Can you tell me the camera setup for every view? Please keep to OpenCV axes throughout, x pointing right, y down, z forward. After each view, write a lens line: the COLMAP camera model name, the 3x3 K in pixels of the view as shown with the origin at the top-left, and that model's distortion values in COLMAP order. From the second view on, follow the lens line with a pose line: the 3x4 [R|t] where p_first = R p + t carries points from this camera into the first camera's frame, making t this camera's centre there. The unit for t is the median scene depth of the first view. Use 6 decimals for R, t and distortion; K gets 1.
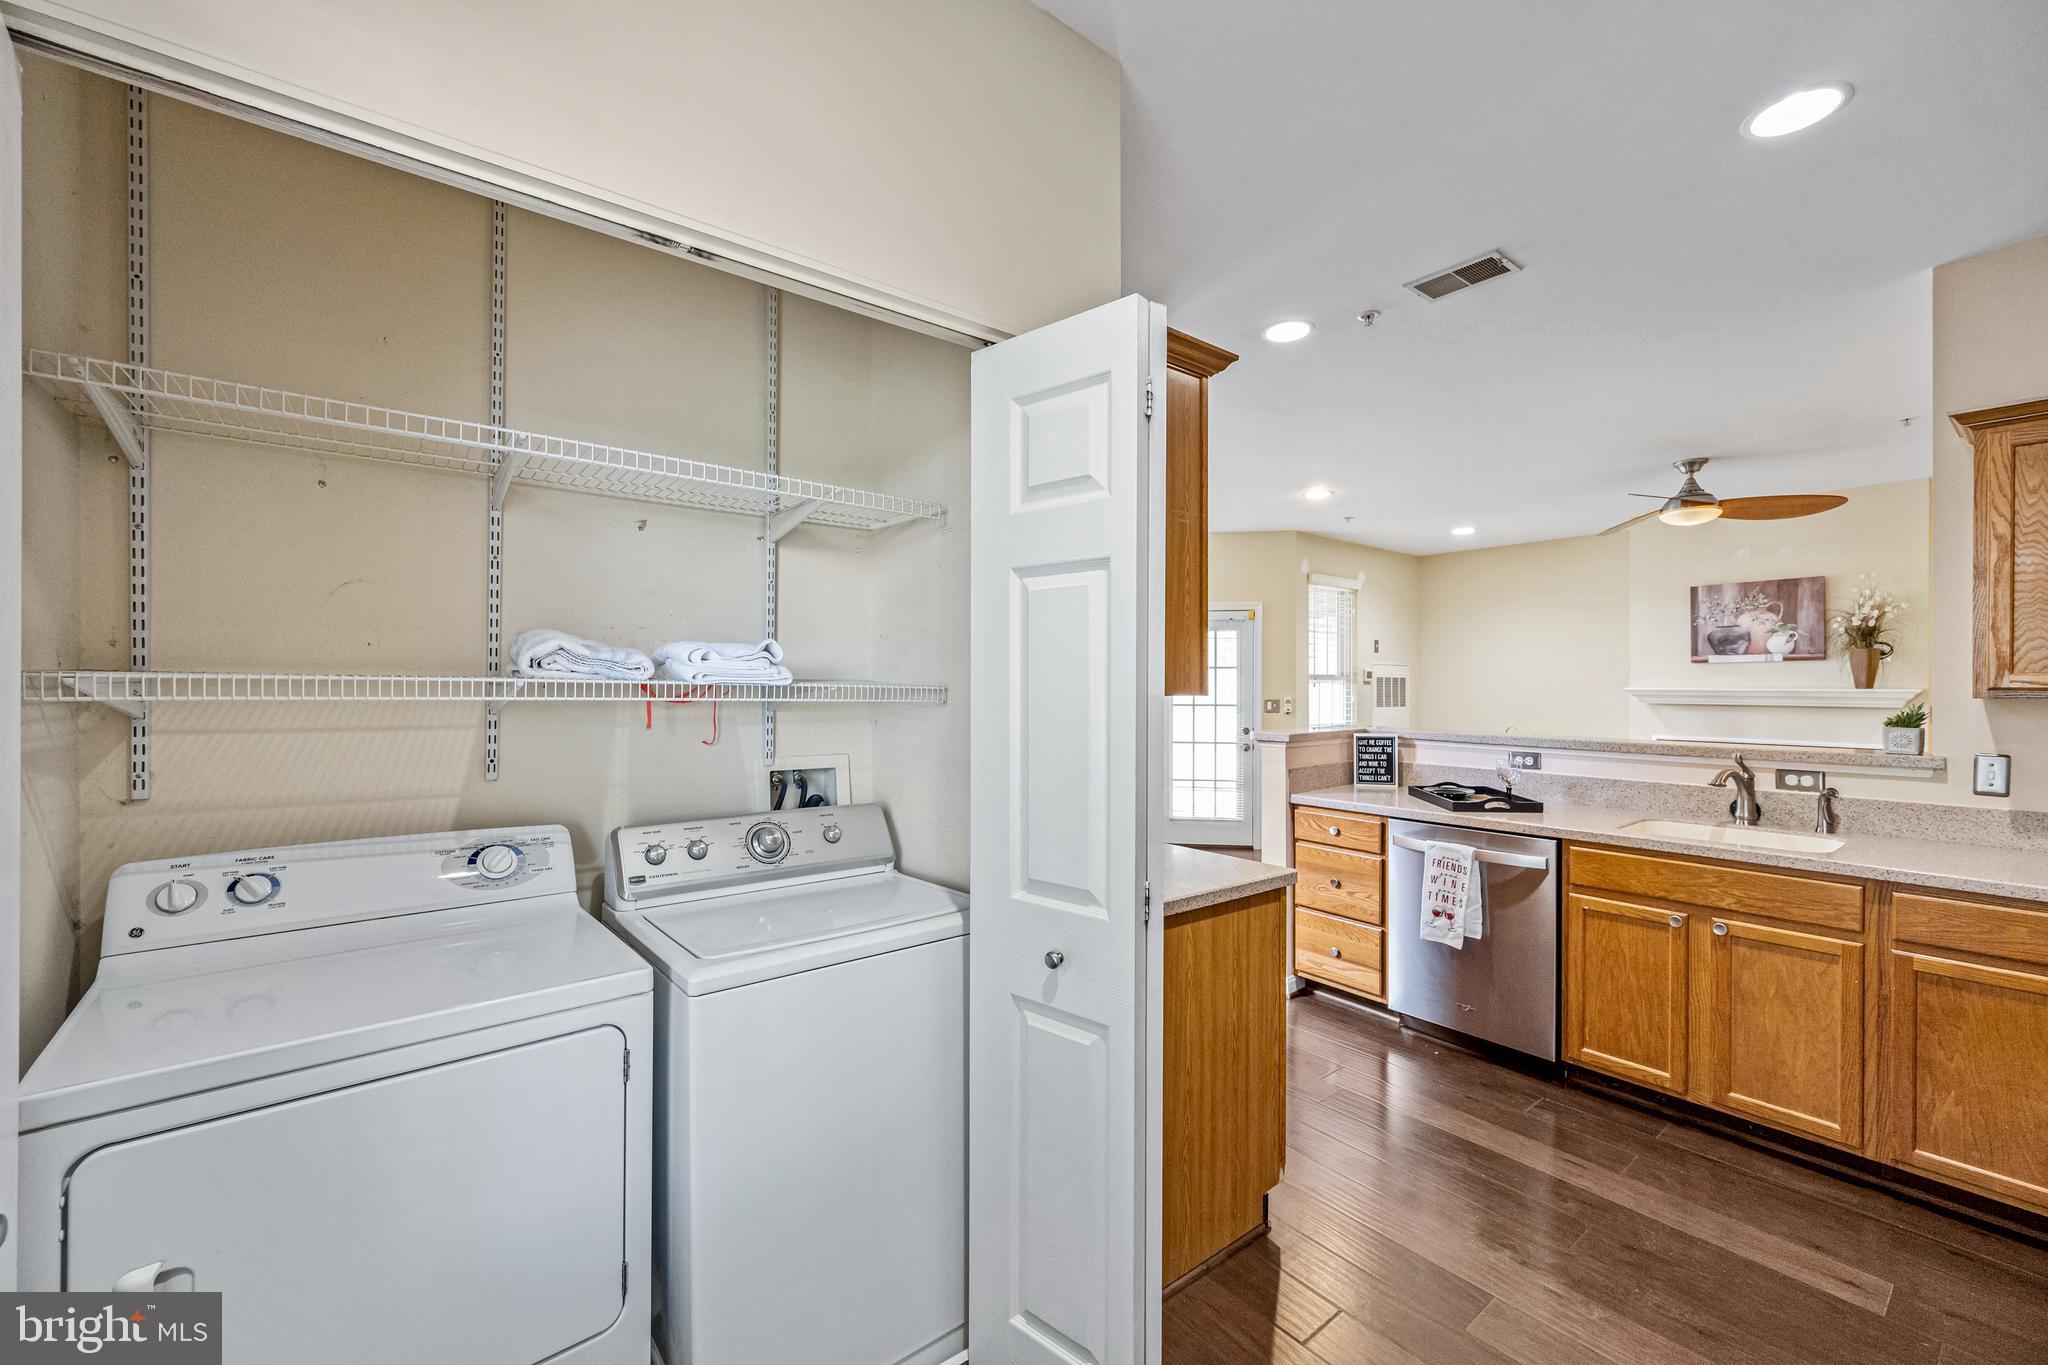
lens RADIAL K [[815.8, 0, 1025.1], [0, 815.8, 688.6], [0, 0, 1]] dist [-0.001693, -0.000002]
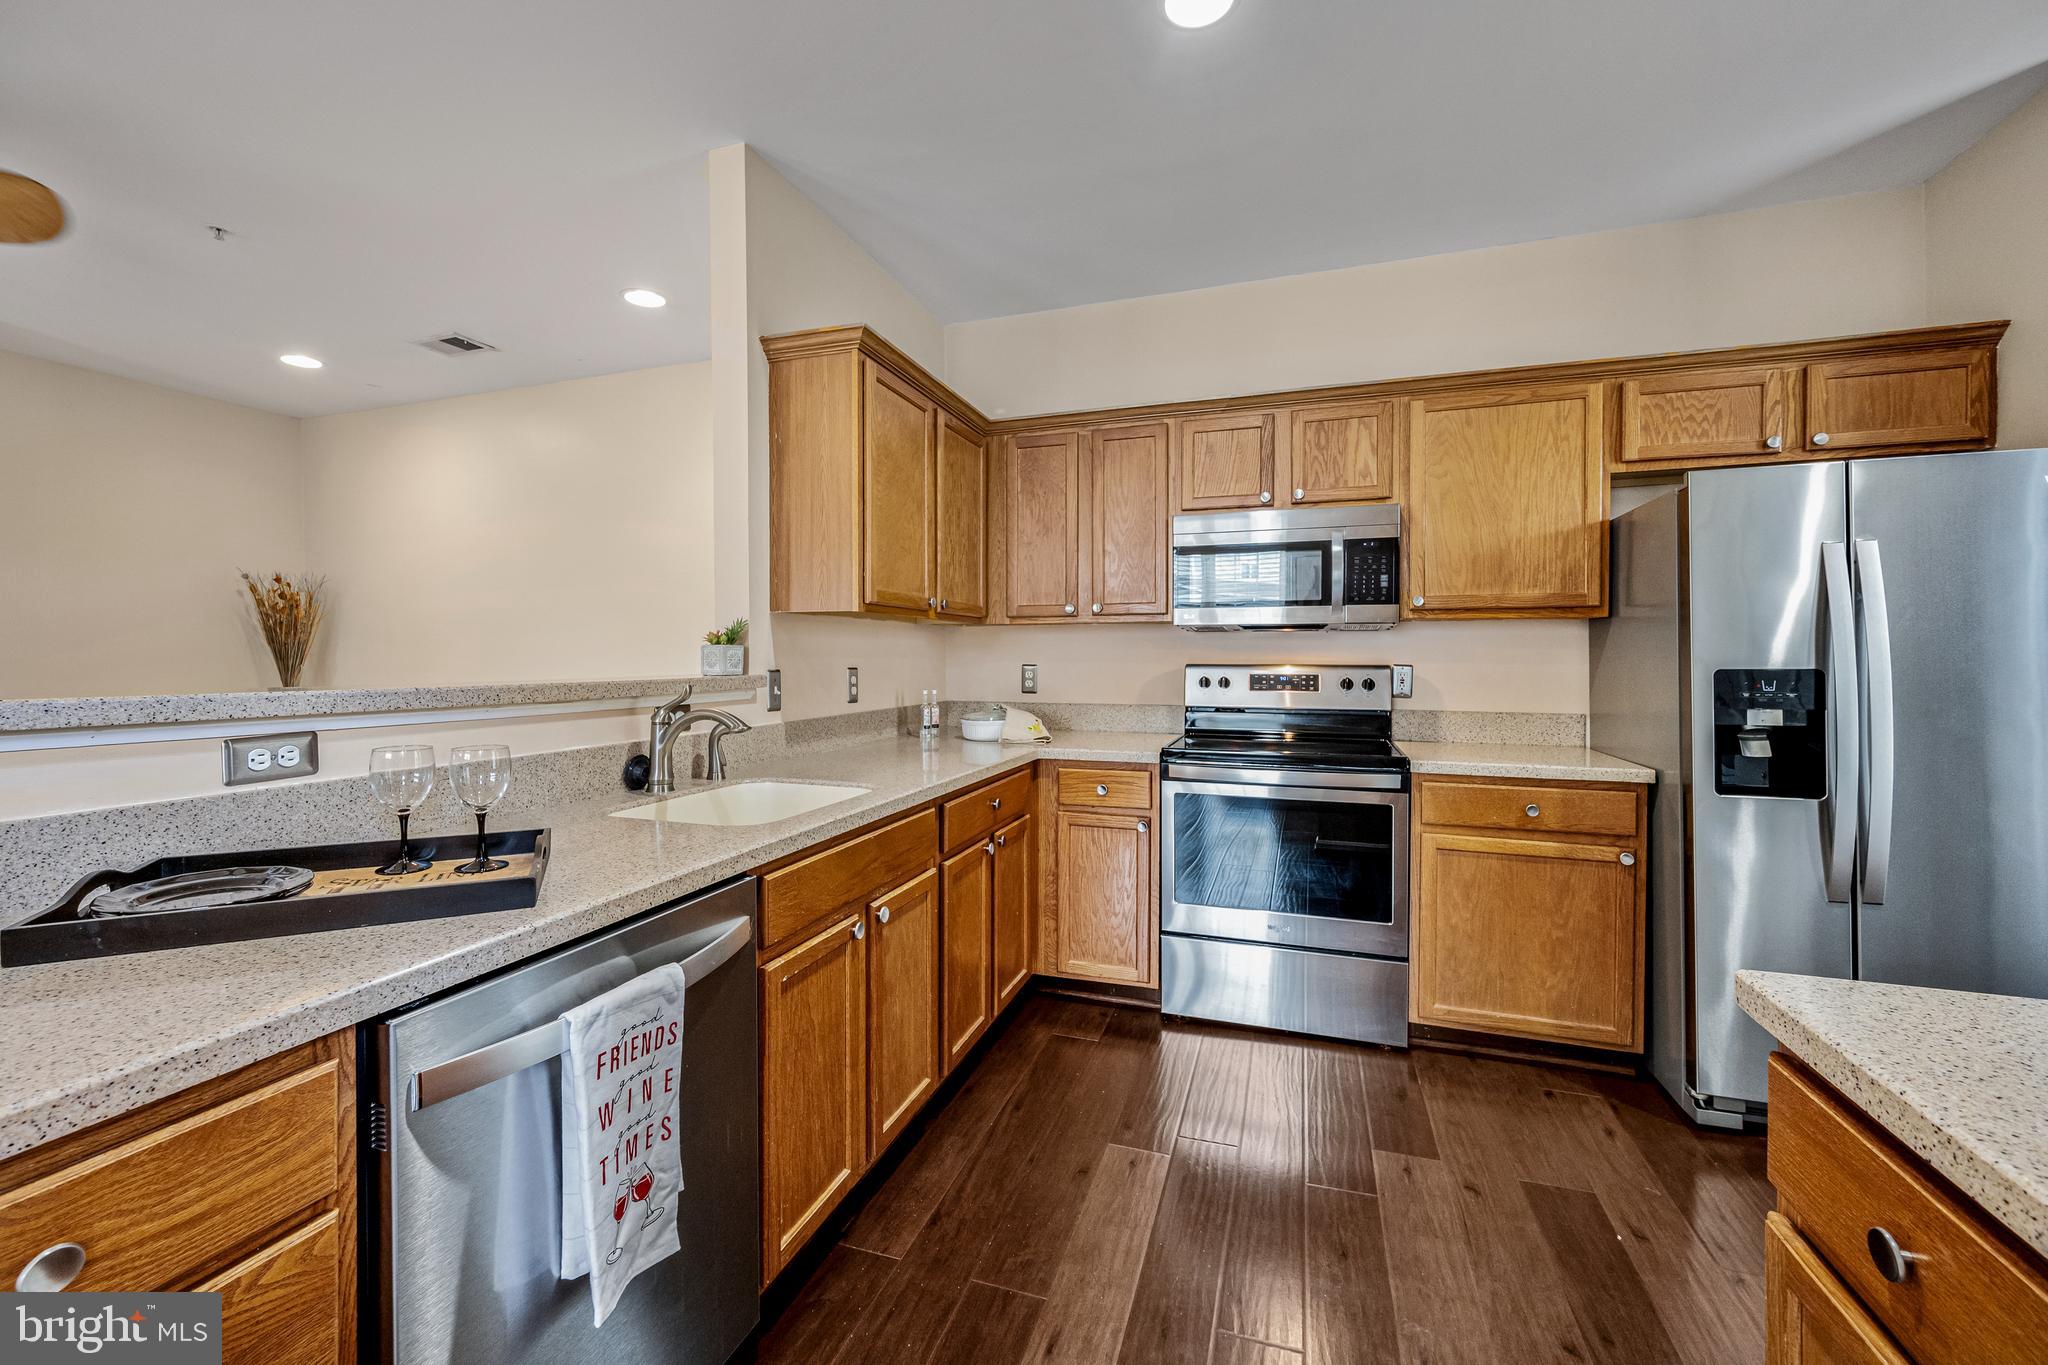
lens RADIAL K [[824.0, 0, 1024.8], [0, 824.0, 663.7], [0, 0, 1]] dist [-0.000512, -0.000176]
pose [[-0.548582, -0.010352, 0.836033, 0.117817], [0.004382, 0.999874, 0.015255, 0.041897], [-0.836085, 0.012032, -0.548467, 0.920351]]
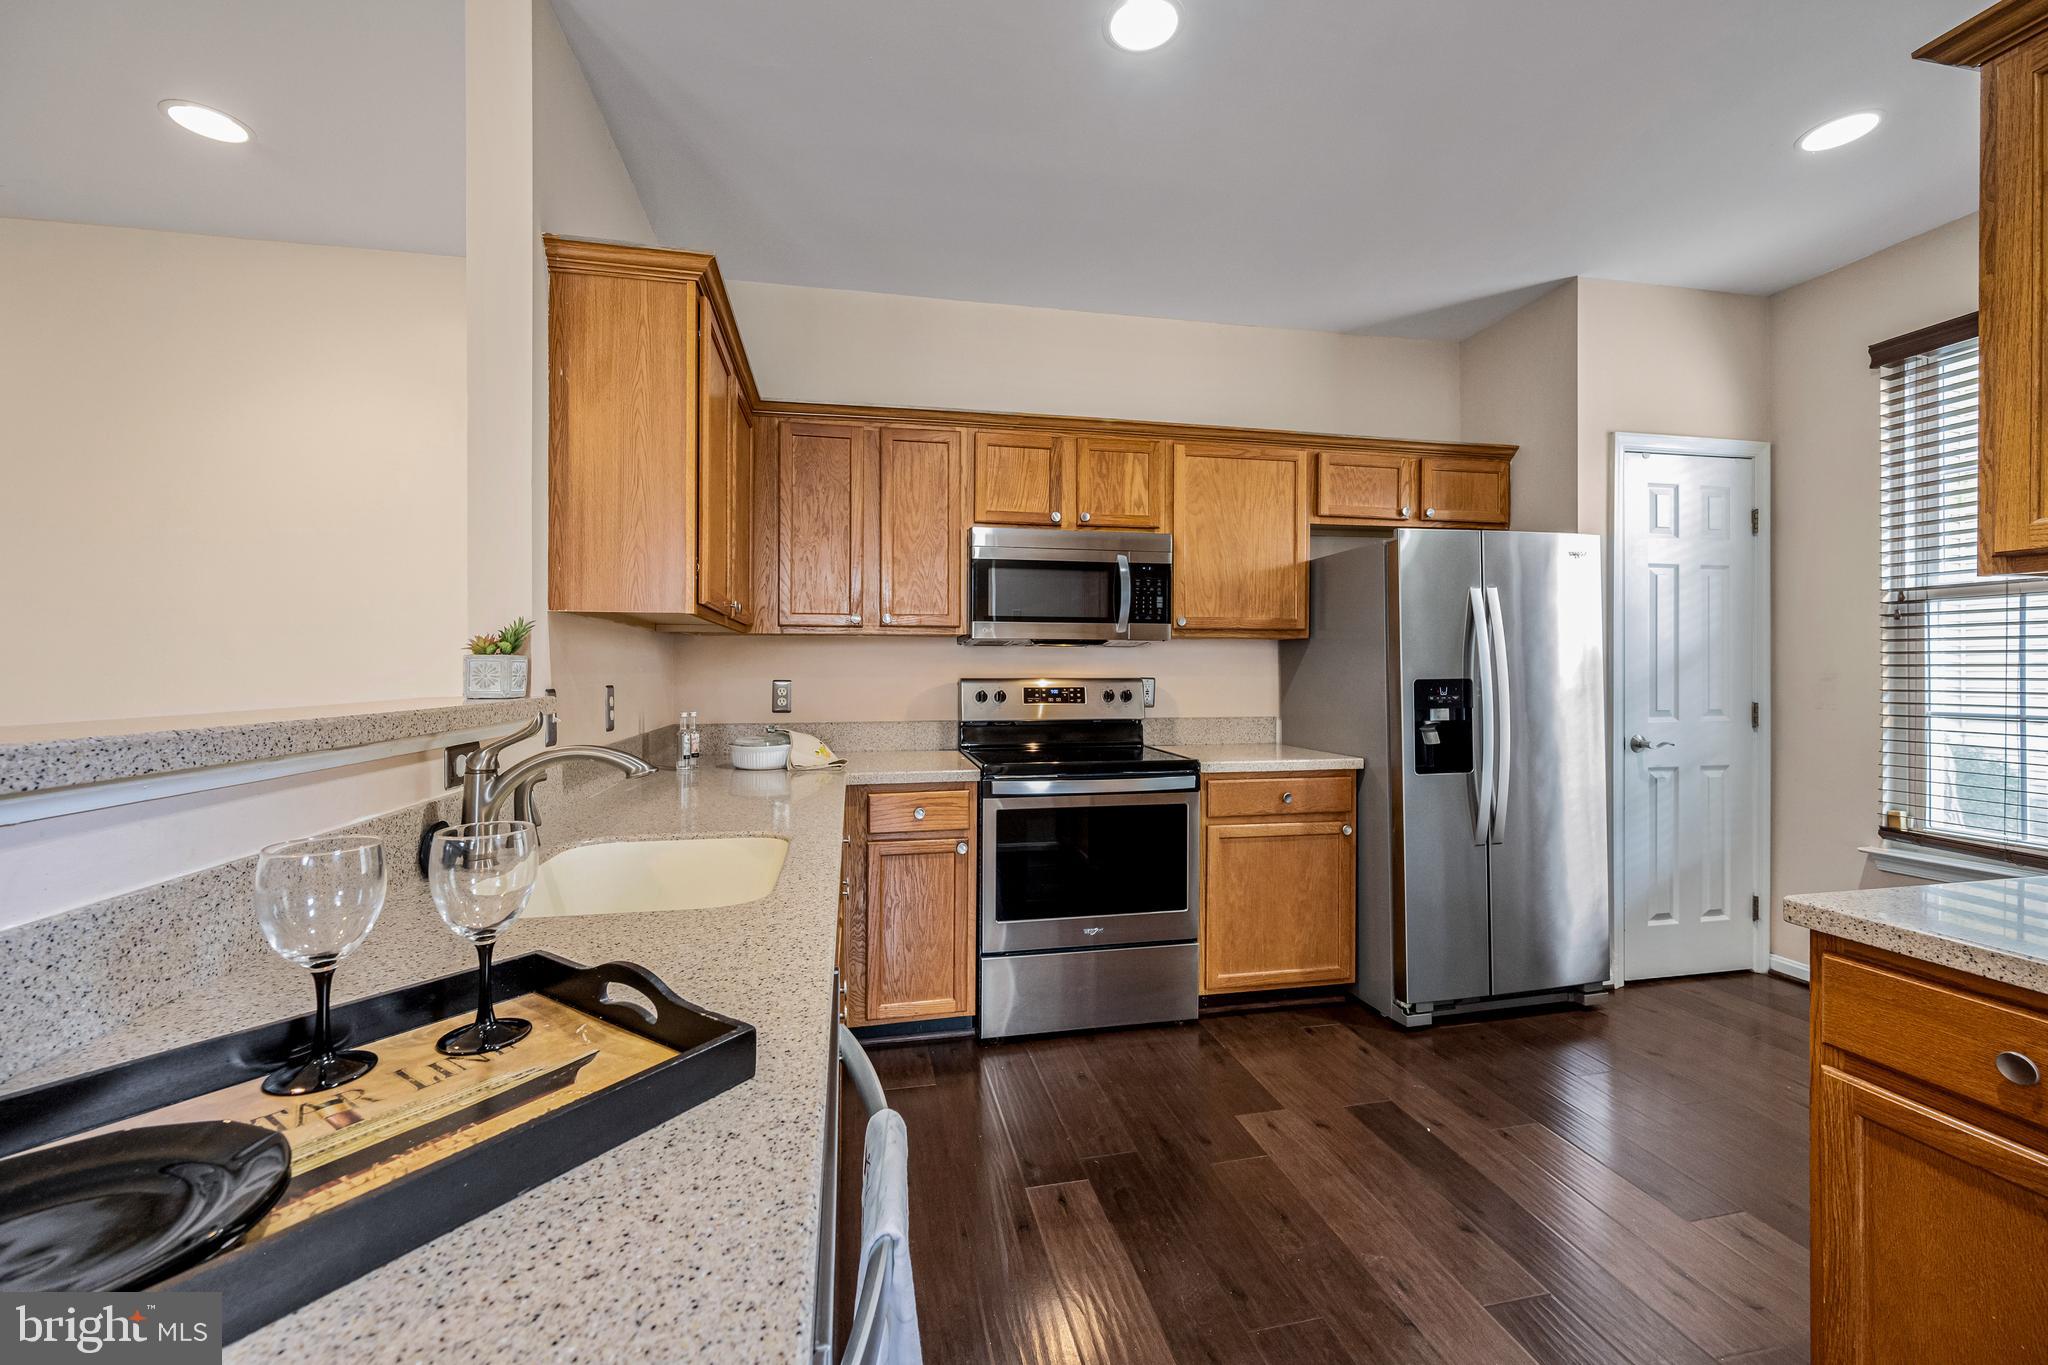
lens RADIAL K [[819.3, 0, 1025.9], [0, 819.3, 672.4], [0, 0, 1]] dist [-0.000148, -0.000159]
pose [[-0.897349, -0.002250, 0.441316, 0.334323], [0.002270, 0.999950, 0.009714, 0.041841], [-0.441316, 0.009719, -0.897299, 1.046062]]
